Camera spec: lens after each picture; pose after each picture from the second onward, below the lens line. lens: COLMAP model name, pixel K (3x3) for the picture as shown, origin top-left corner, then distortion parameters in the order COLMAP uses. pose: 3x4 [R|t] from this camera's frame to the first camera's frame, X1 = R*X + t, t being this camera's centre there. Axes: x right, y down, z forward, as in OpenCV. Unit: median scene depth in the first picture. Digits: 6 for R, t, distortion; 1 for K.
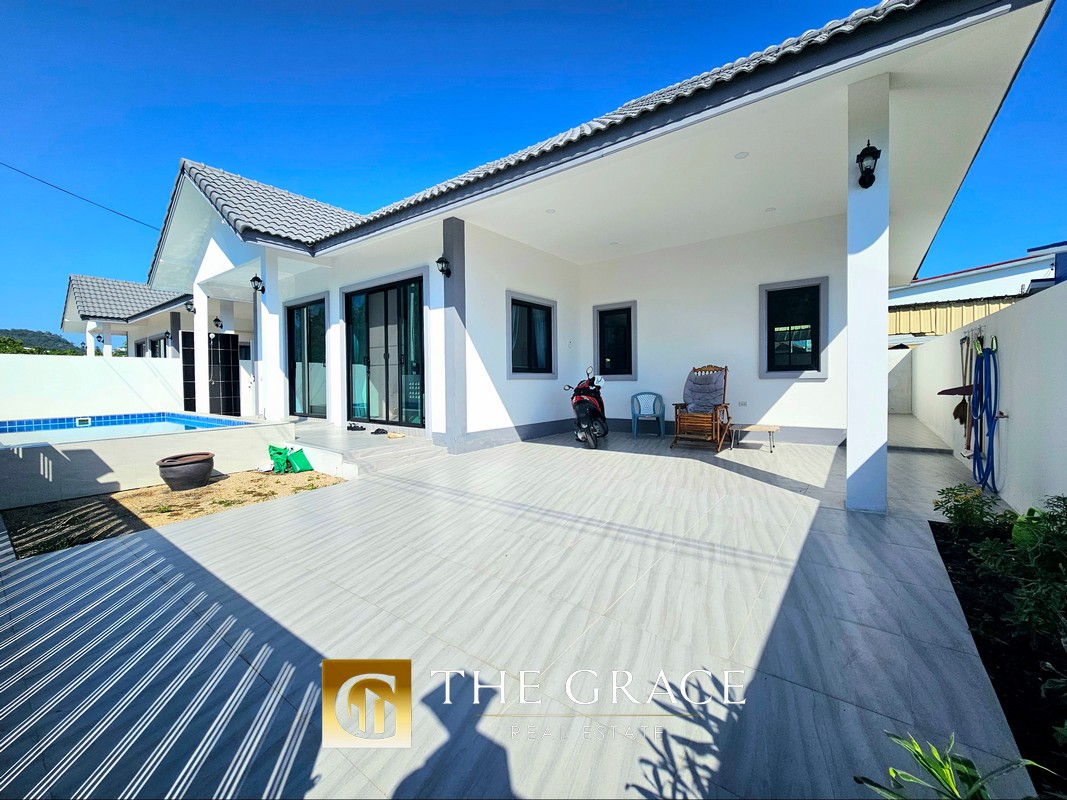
lens RADIAL K [[433.7, 0, 533.9], [0, 433.7, 392.5], [0, 0, 1]] dist [0.000274, -0.000104]
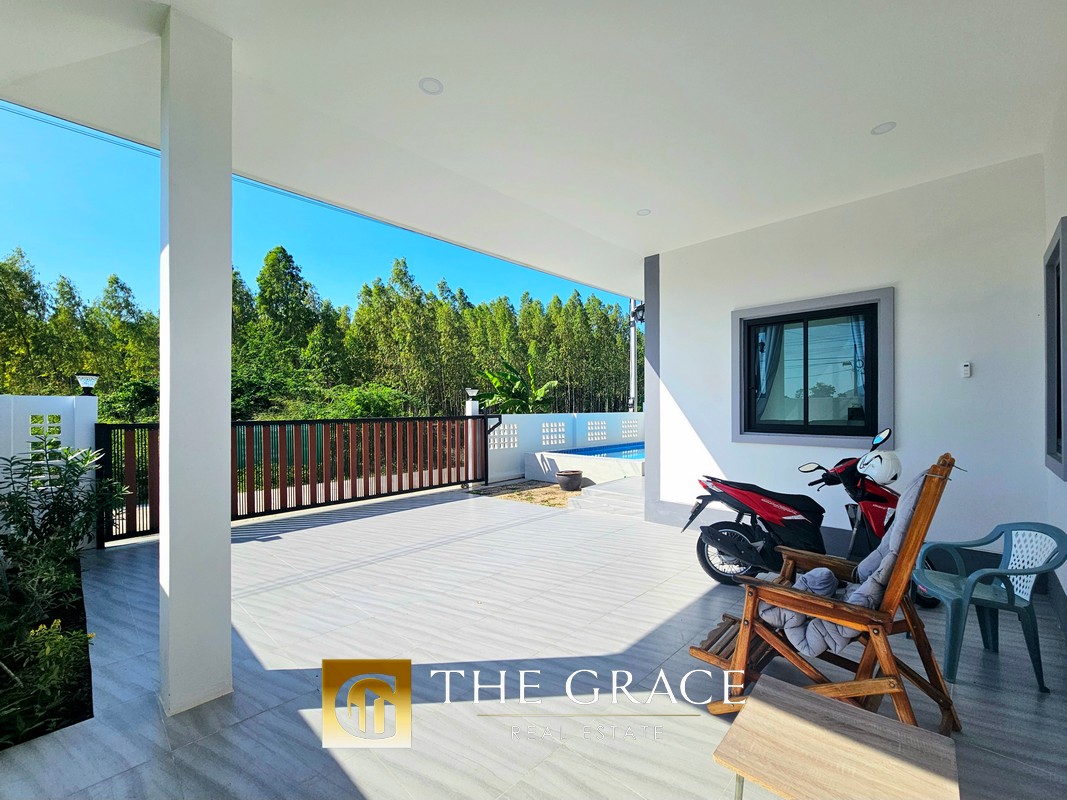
lens RADIAL K [[446.7, 0, 535.0], [0, 446.7, 404.5], [0, 0, 1]] dist [-0.002347, -0.000254]
pose [[-0.115339, 0.002175, -0.993324, 0.658876], [-0.025877, 0.999652, 0.005194, -0.082356], [0.992989, 0.026303, -0.115242, 0.754269]]
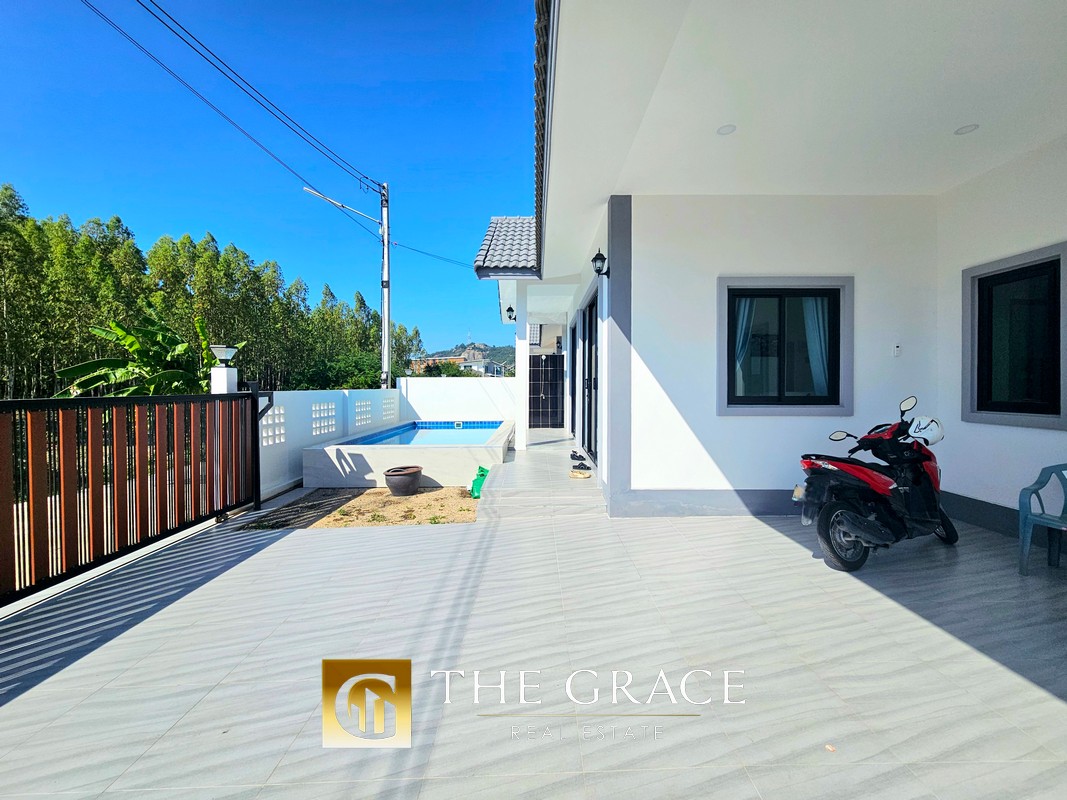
lens RADIAL K [[443.6, 0, 534.6], [0, 443.6, 392.5], [0, 0, 1]] dist [0.000163, -0.000021]
pose [[0.611292, 0.020329, -0.791144, 0.286896], [-0.029415, 0.999563, 0.002956, -0.057000], [0.790858, 0.021465, 0.611623, 0.371785]]
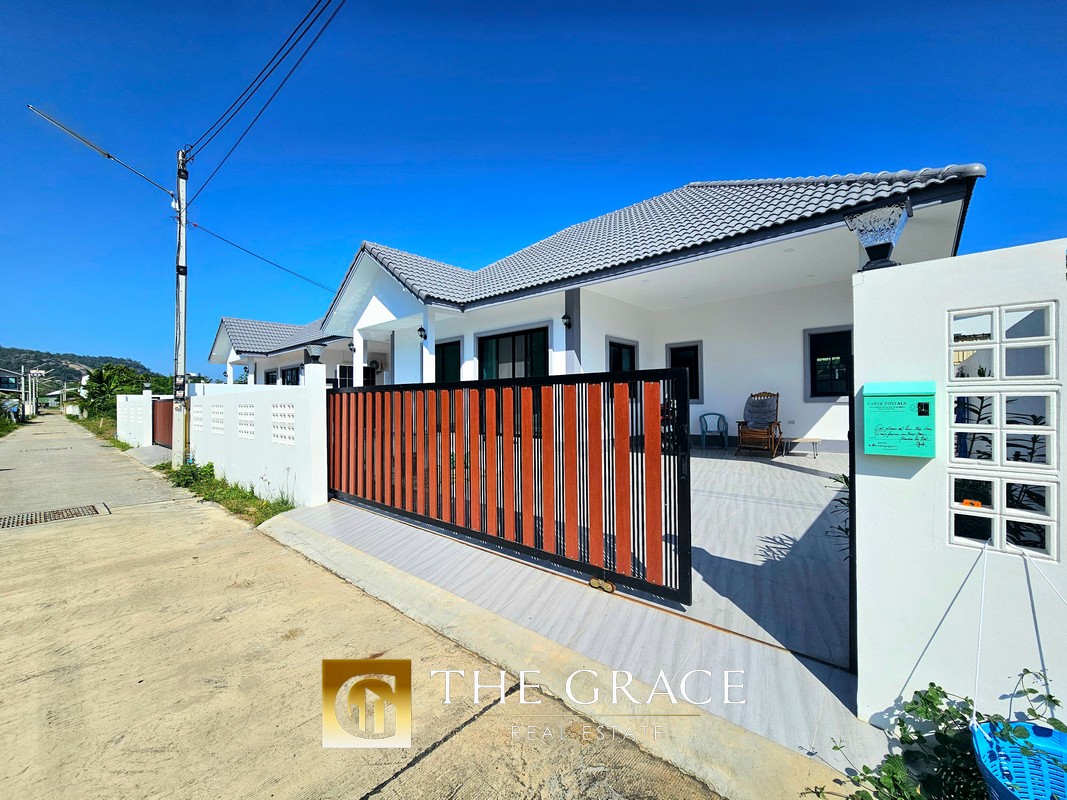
lens RADIAL K [[446.7, 0, 535.0], [0, 446.7, 404.5], [0, 0, 1]] dist [-0.002347, -0.000254]
pose [[0.997914, 0.000785, -0.064553, -0.191289], [-0.002468, 0.999659, -0.025989, 0.010605], [0.064511, 0.026095, 0.997576, -0.369622]]
